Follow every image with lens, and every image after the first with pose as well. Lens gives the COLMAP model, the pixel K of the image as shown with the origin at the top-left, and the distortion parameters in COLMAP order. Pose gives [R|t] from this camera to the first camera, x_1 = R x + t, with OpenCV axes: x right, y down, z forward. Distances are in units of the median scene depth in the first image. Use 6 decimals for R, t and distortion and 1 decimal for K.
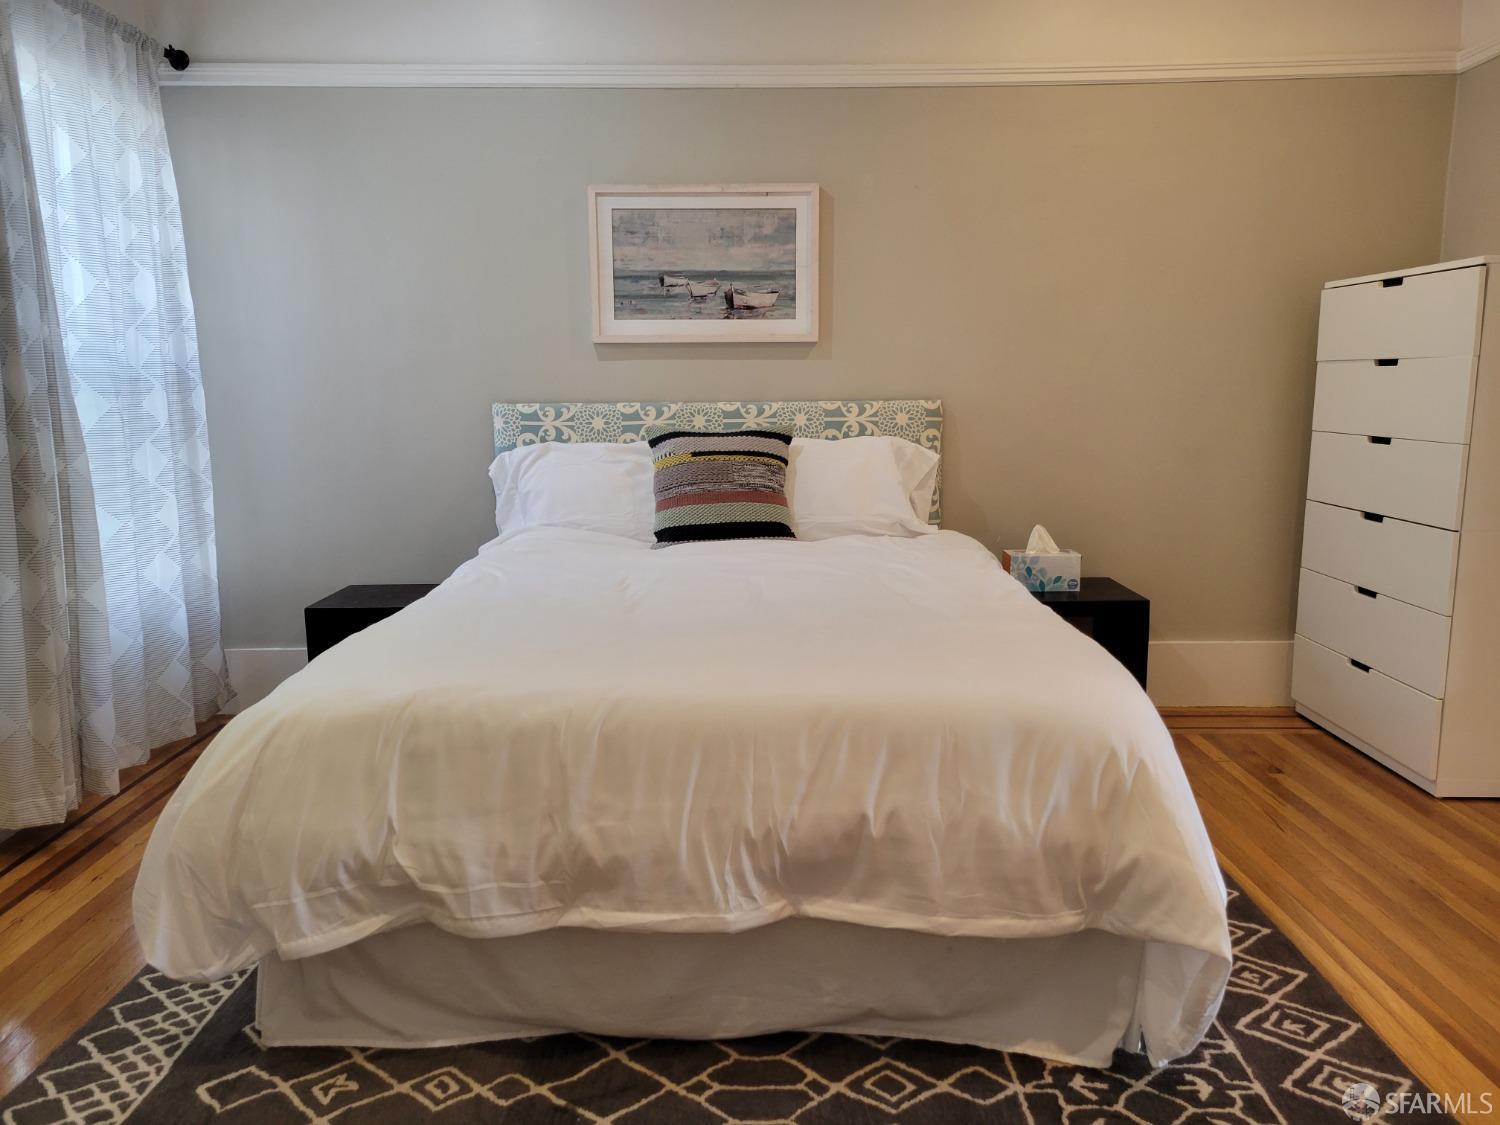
lens RADIAL K [[1146.1, 0, 739.5], [0, 1146.1, 562.0], [0, 0, 1]] dist [0.055972, -0.047665]
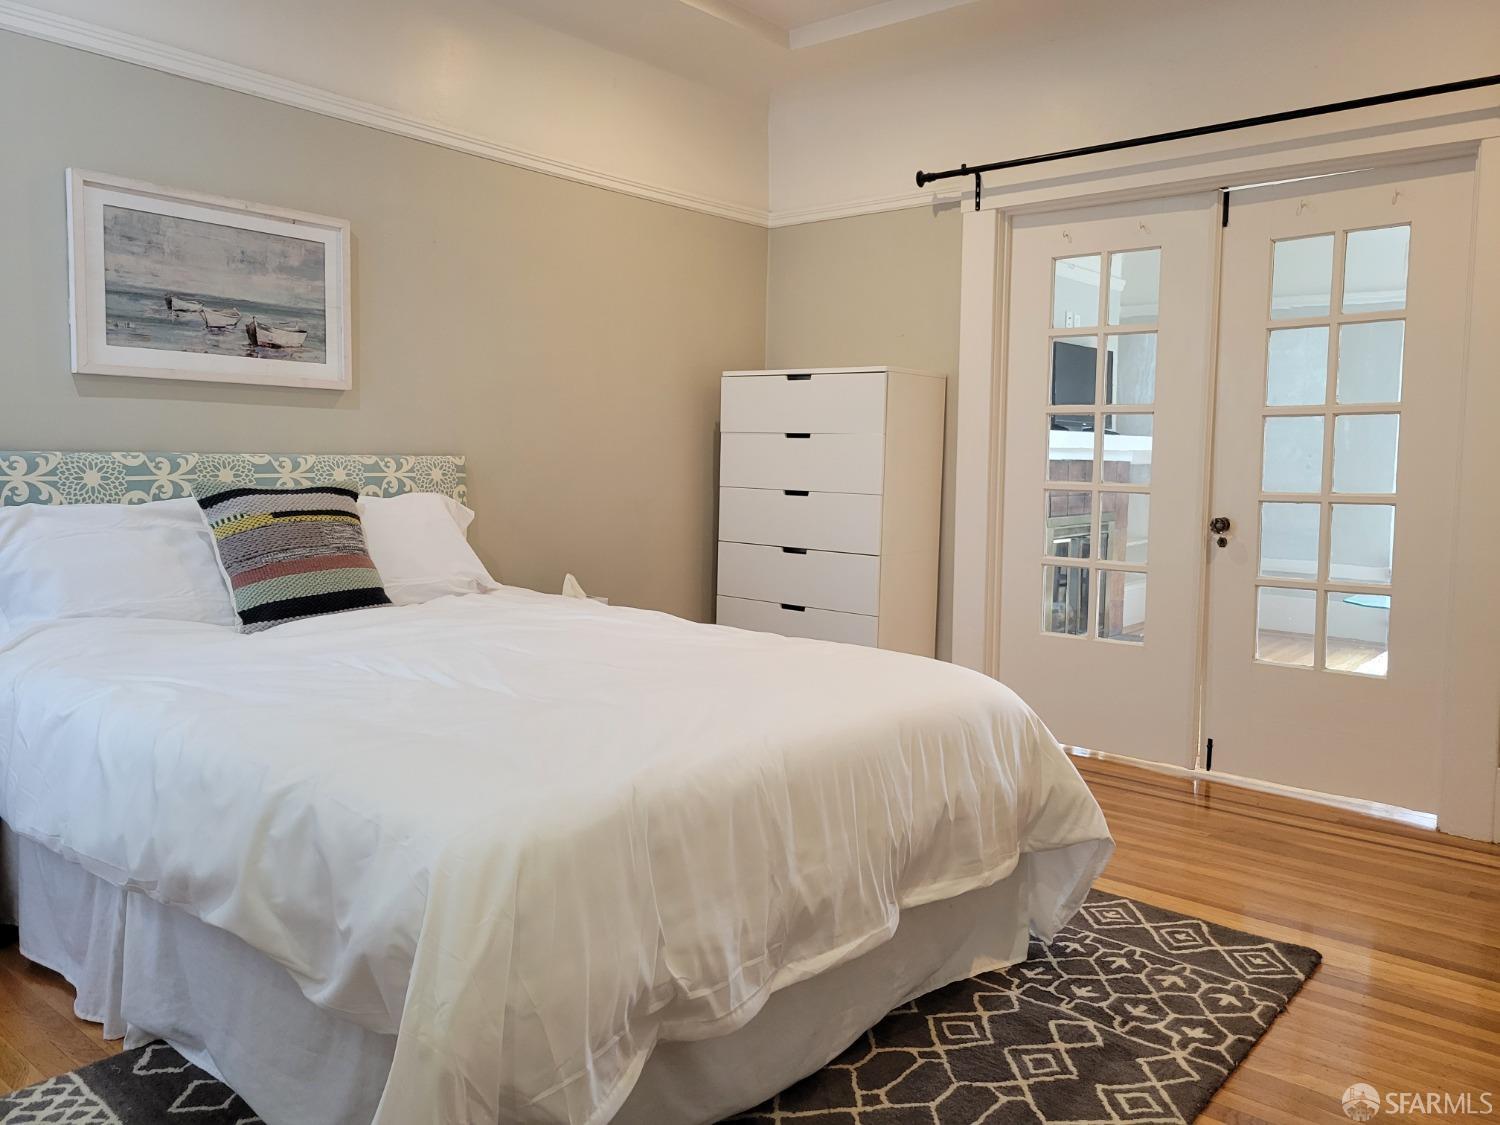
lens RADIAL K [[1146.1, 0, 737.9], [0, 1146.1, 558.5], [0, 0, 1]] dist [0.055972, -0.047665]
pose [[0.631965, -0.052327, 0.773229, -0.478703], [0.096743, 0.995240, -0.011717, -0.019255], [-0.768935, 0.082209, 0.634019, 0.203321]]
